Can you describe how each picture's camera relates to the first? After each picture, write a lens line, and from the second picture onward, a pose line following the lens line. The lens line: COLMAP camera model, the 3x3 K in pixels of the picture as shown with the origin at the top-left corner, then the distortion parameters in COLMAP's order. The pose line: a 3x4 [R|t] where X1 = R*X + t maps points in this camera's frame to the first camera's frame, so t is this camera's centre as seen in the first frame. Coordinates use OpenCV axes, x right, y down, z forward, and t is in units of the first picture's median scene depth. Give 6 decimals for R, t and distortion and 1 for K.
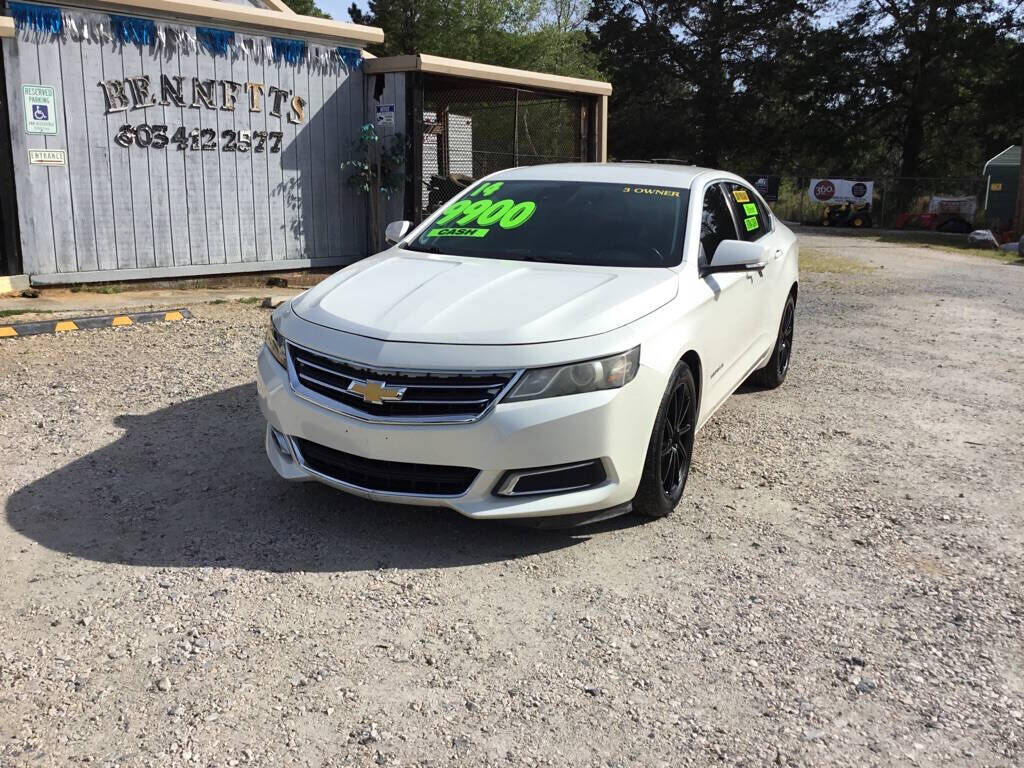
lens RADIAL K [[951.1, 0, 521.4], [0, 951.1, 385.2], [0, 0, 1]] dist [0.028375, -0.055152]
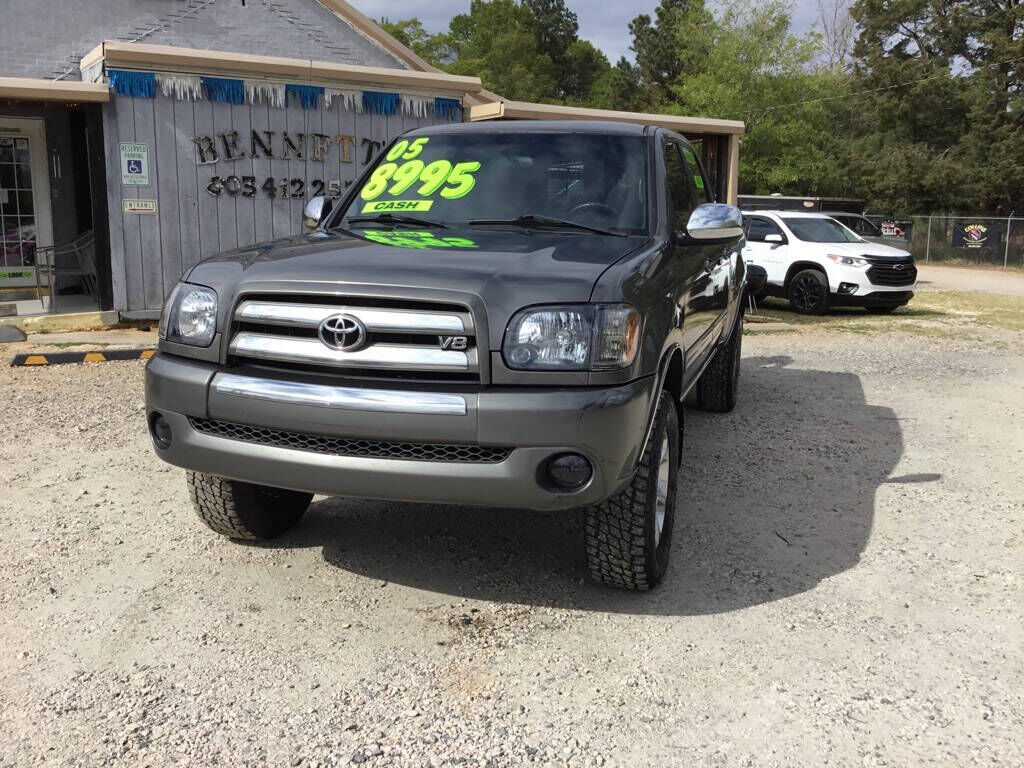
lens RADIAL K [[943.3, 0, 517.8], [0, 943.3, 385.1], [0, 0, 1]] dist [0.072454, -0.146797]
pose [[0.947701, 0.047257, -0.315642, 0.235263], [-0.062355, 0.997334, -0.037898, -0.013868], [0.313010, 0.055597, 0.948121, 0.082248]]
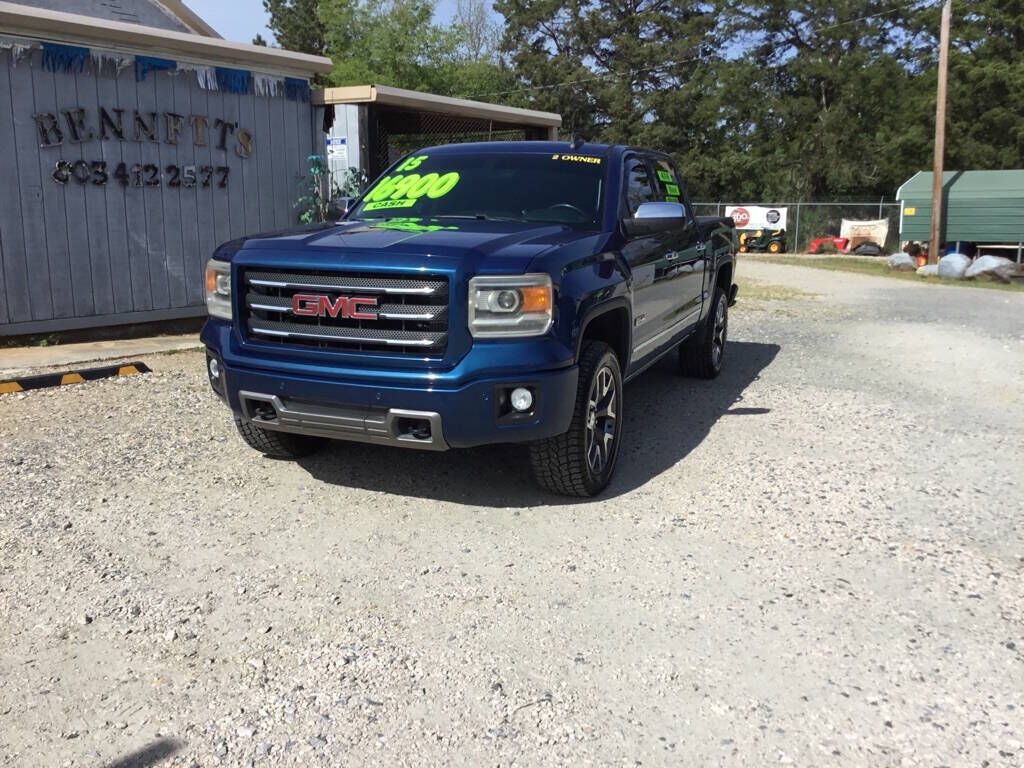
lens RADIAL K [[943.3, 0, 517.8], [0, 943.3, 385.1], [0, 0, 1]] dist [0.072454, -0.146797]
pose [[0.994970, -0.032627, 0.094706, -0.064097], [0.035354, 0.999003, -0.027259, -0.016351], [-0.093722, 0.030470, 0.995132, 0.052677]]
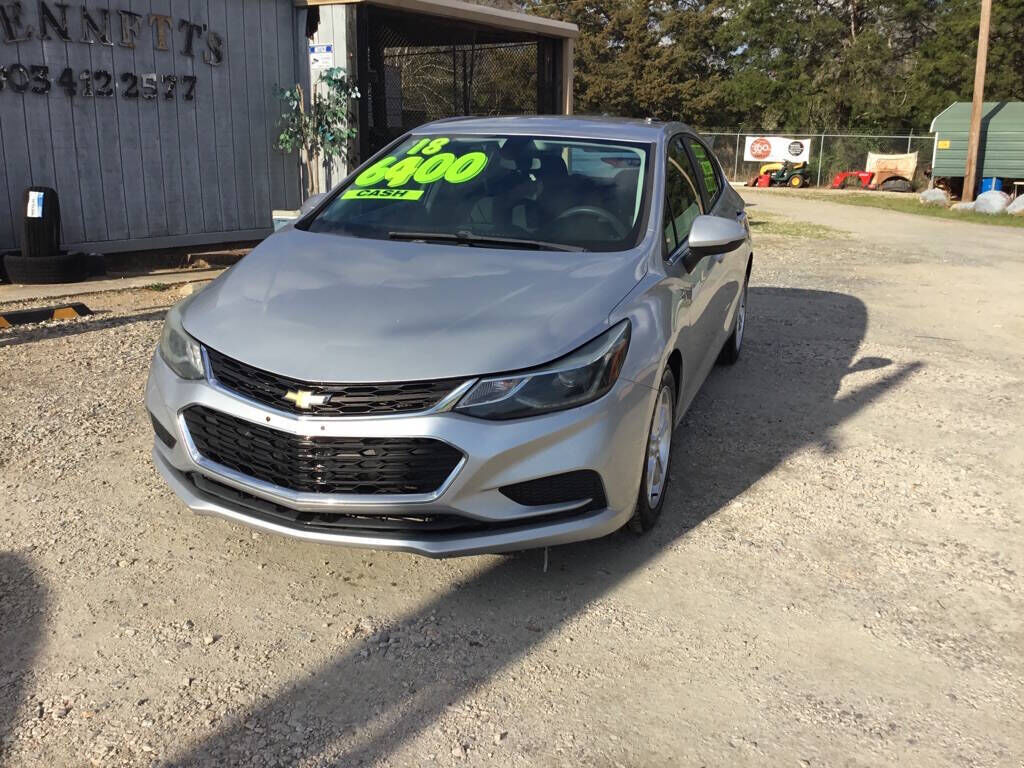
lens RADIAL K [[951.1, 0, 521.4], [0, 951.1, 385.2], [0, 0, 1]] dist [0.028375, -0.055152]
pose [[0.995521, -0.025877, 0.090930, -0.055384], [0.022232, 0.998917, 0.040866, -0.029547], [-0.091889, -0.038661, 0.995018, 0.155275]]
